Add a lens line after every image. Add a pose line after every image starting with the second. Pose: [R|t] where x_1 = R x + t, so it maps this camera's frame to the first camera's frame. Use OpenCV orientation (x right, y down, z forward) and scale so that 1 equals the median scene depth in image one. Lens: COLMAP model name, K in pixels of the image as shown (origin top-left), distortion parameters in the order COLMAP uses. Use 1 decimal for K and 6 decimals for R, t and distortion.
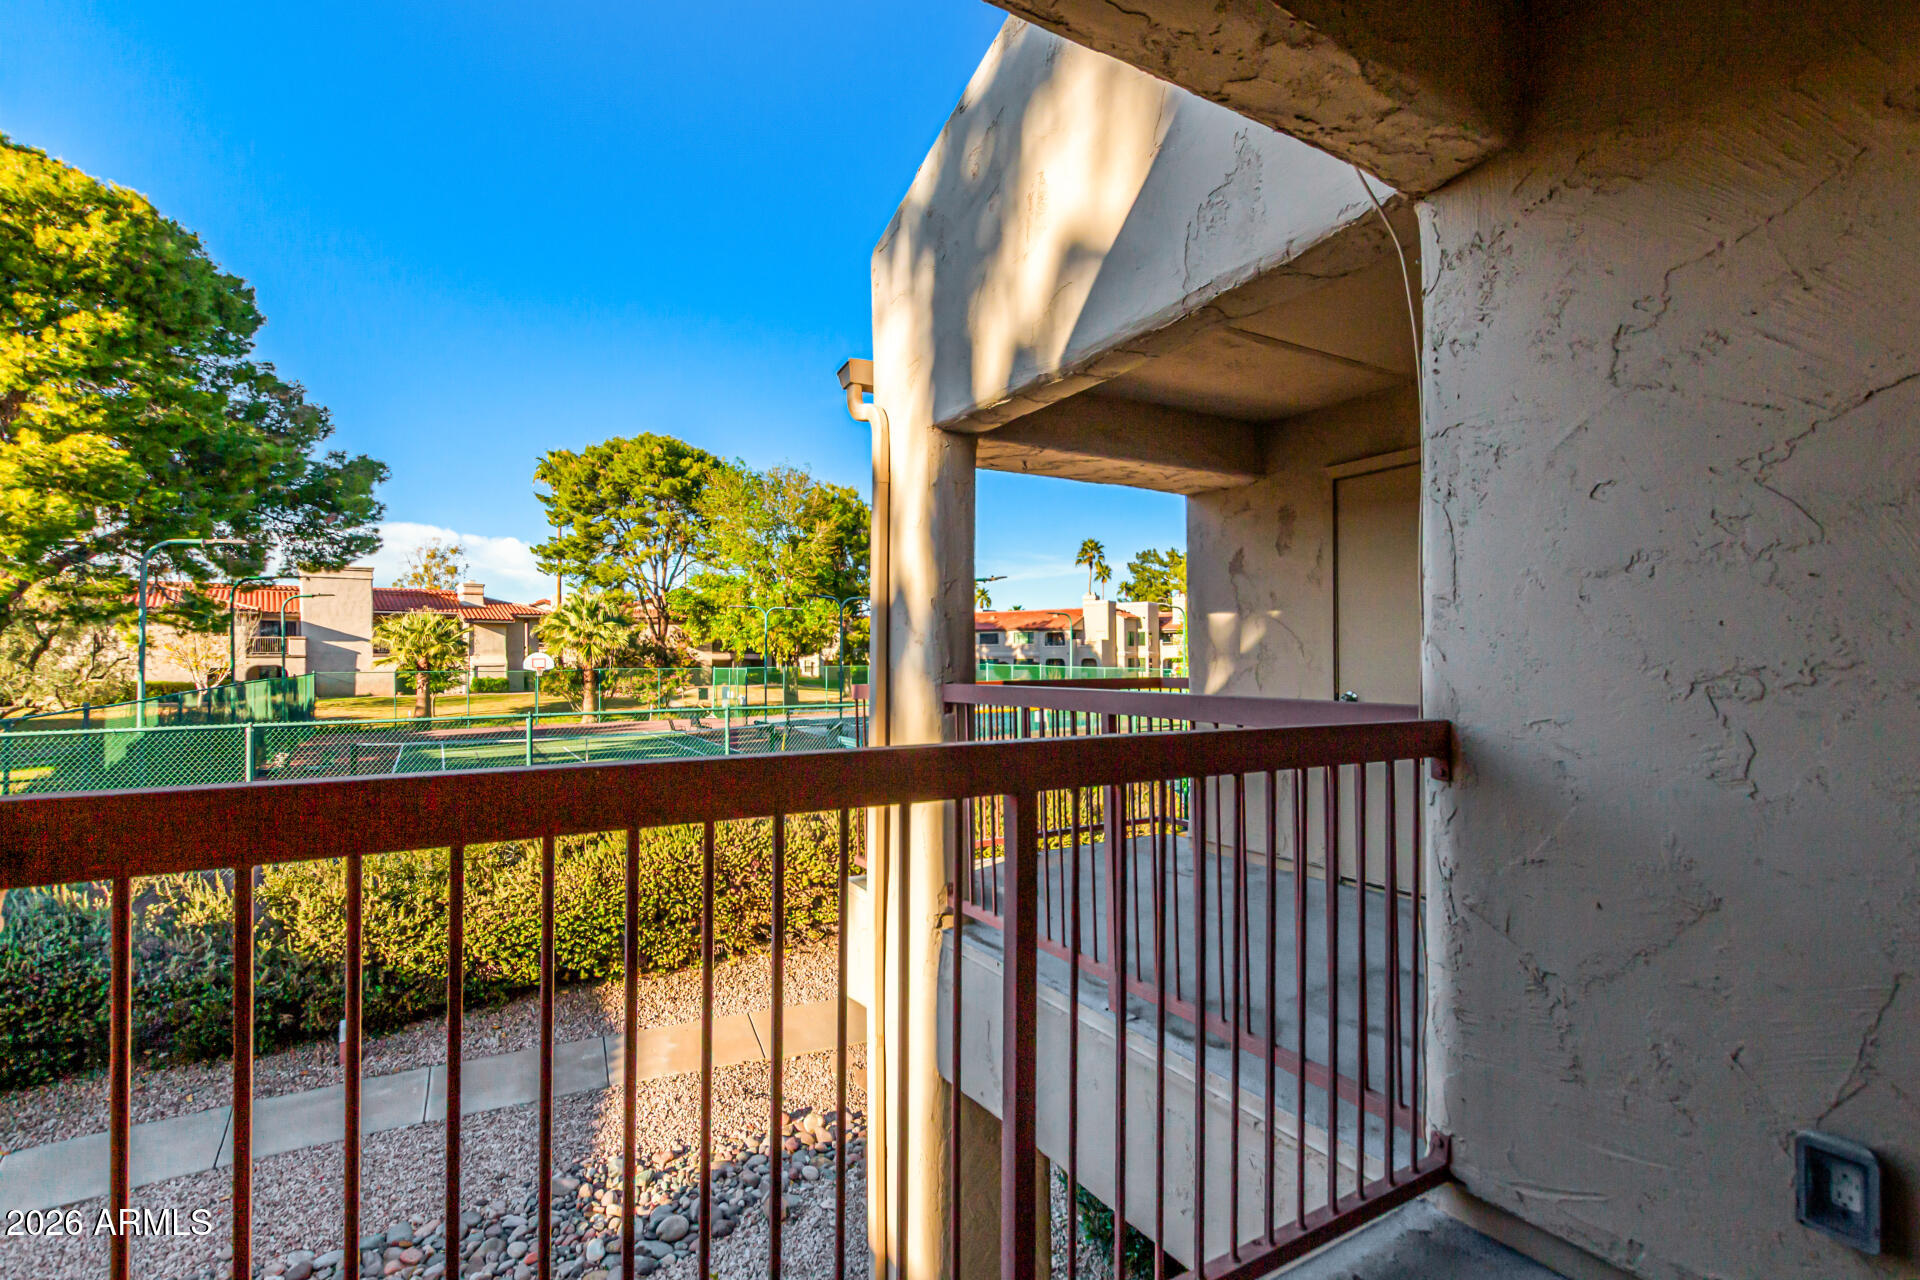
lens RADIAL K [[873.6, 0, 961.4], [0, 873.6, 648.8], [0, 0, 1]] dist [0.000461, -0.000816]
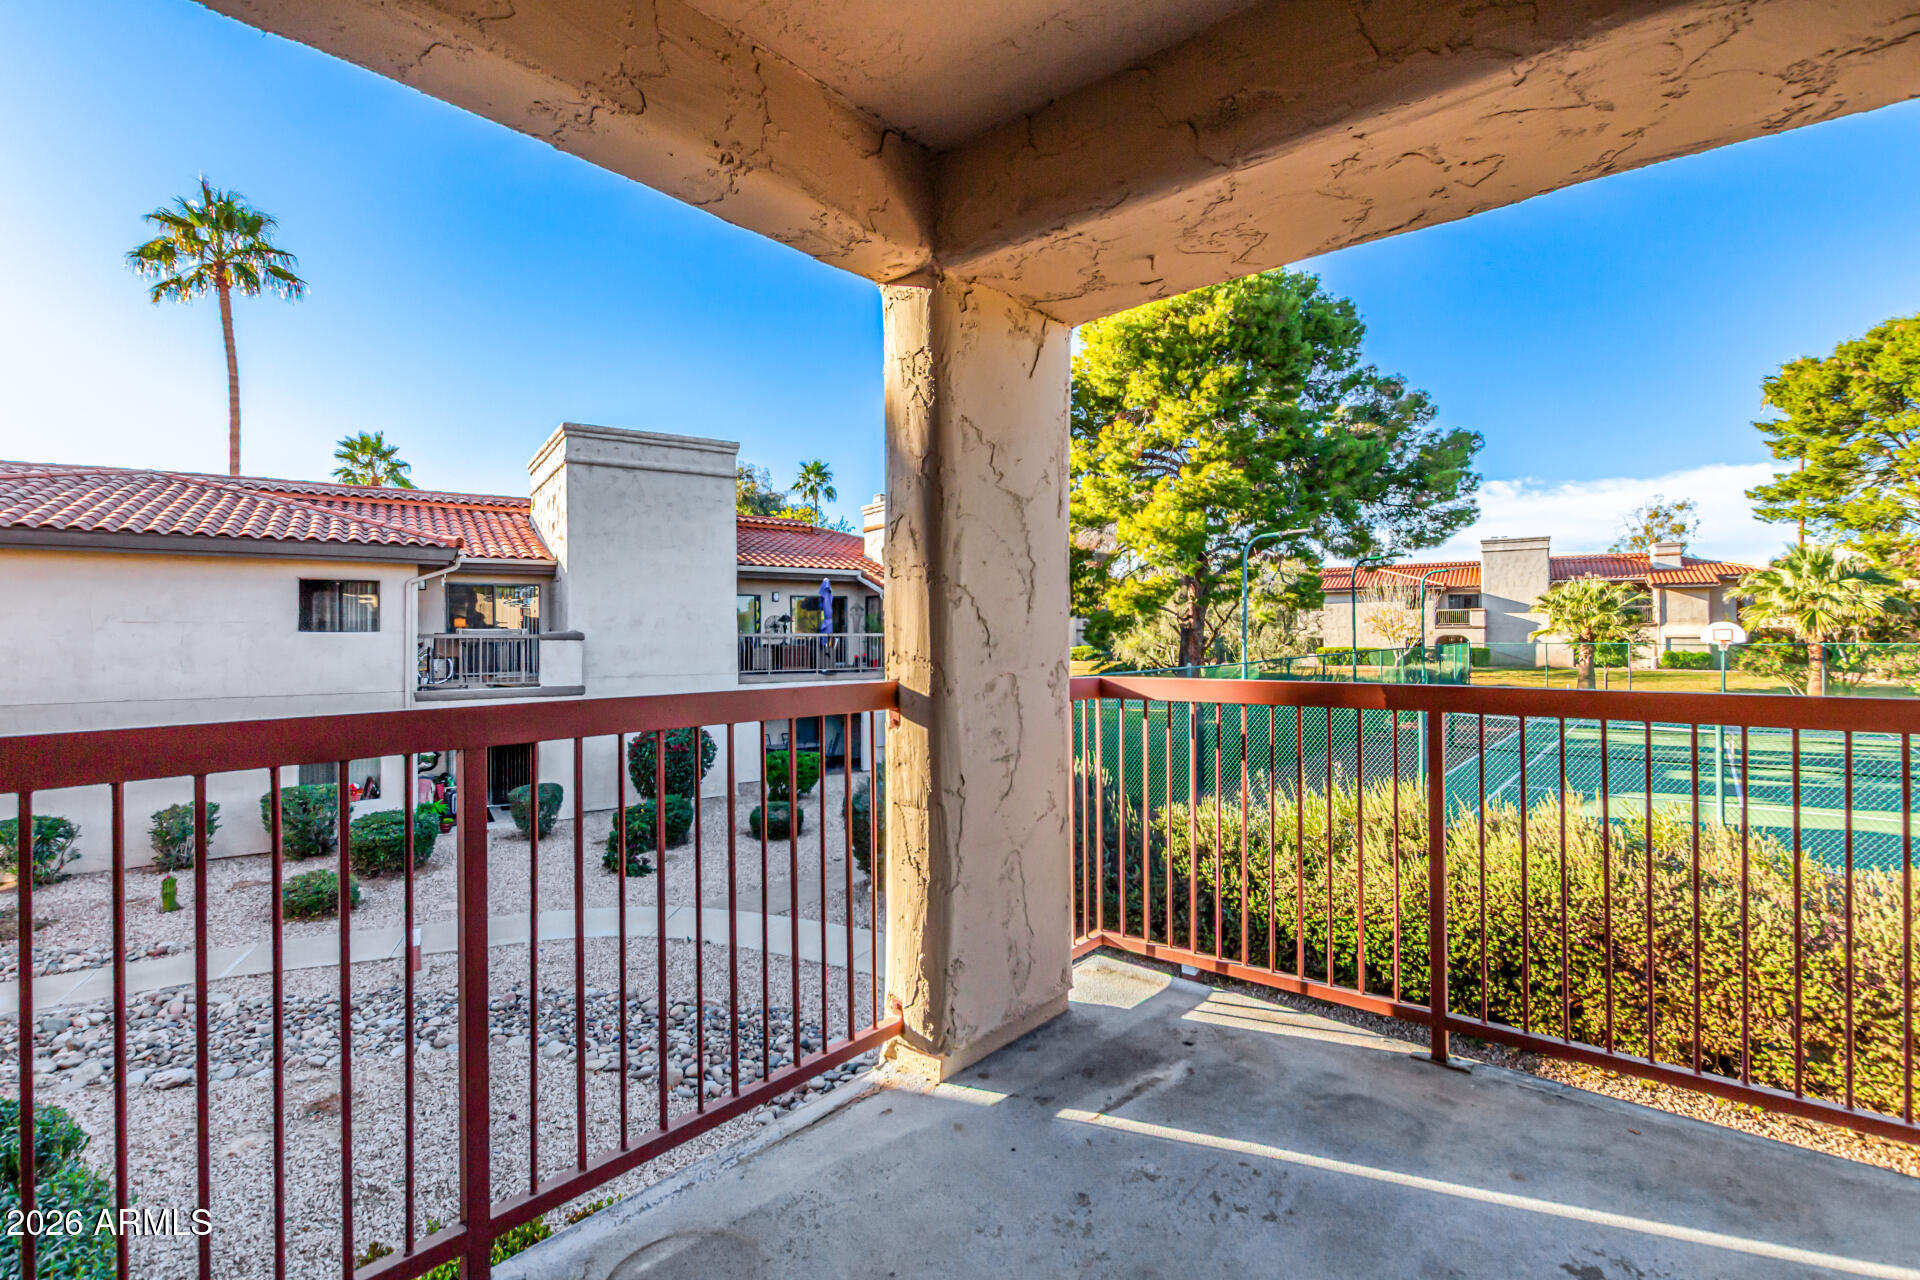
lens RADIAL K [[876.2, 0, 968.4], [0, 876.2, 630.7], [0, 0, 1]] dist [0.000646, -0.000978]
pose [[0.327420, 0.001402, -0.944878, 0.092122], [0.011608, 0.999917, 0.005506, 0.000070], [0.944808, -0.012771, 0.327376, 0.129469]]
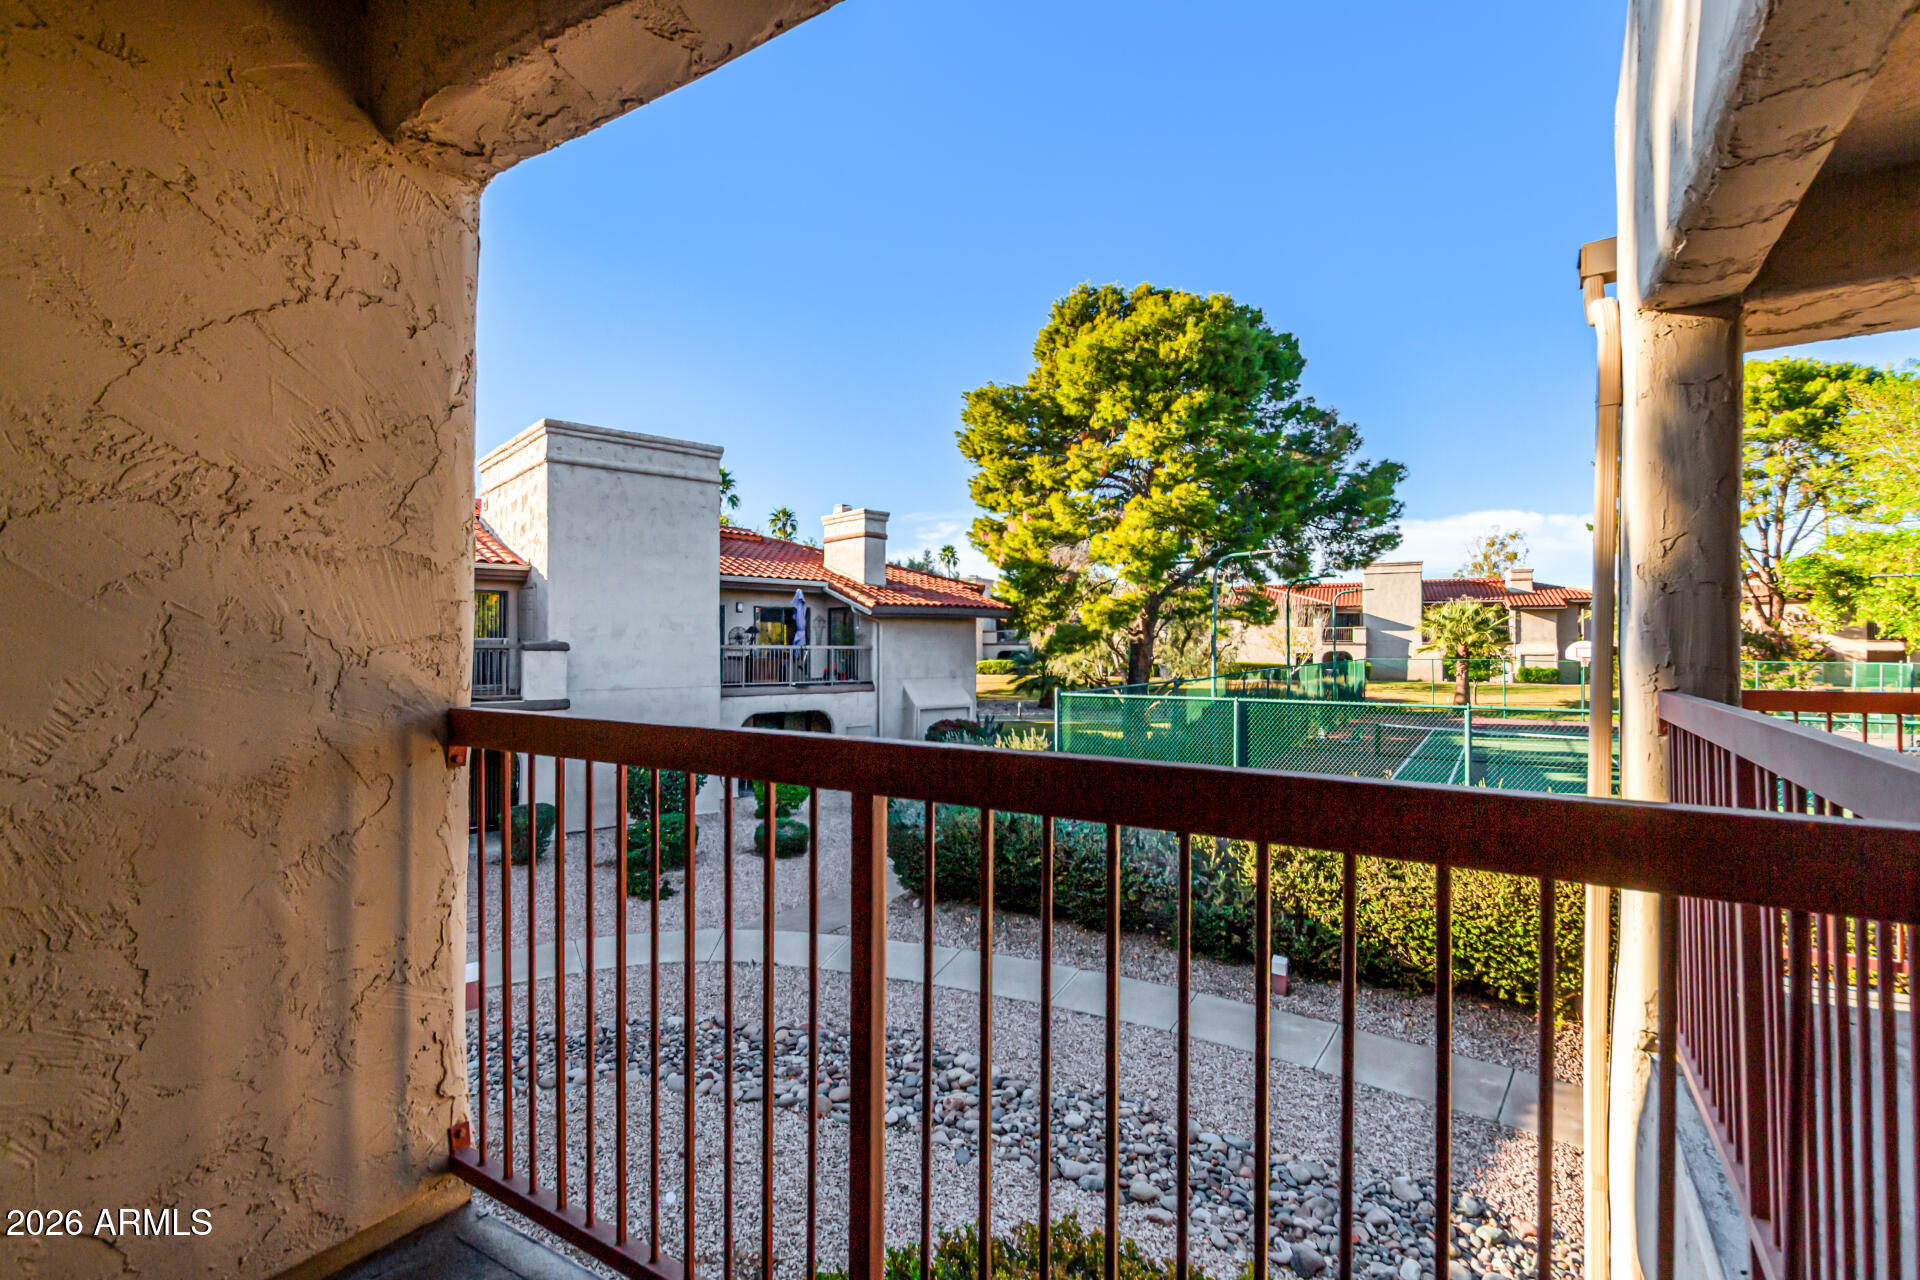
lens RADIAL K [[874.8, 0, 961.8], [0, 874.8, 645.4], [0, 0, 1]] dist [-0.000464, -0.000205]
pose [[0.453035, 0.005507, -0.891476, 0.050606], [0.003196, 0.999964, 0.007802, -0.000326], [0.891487, -0.006383, 0.453001, 0.033866]]
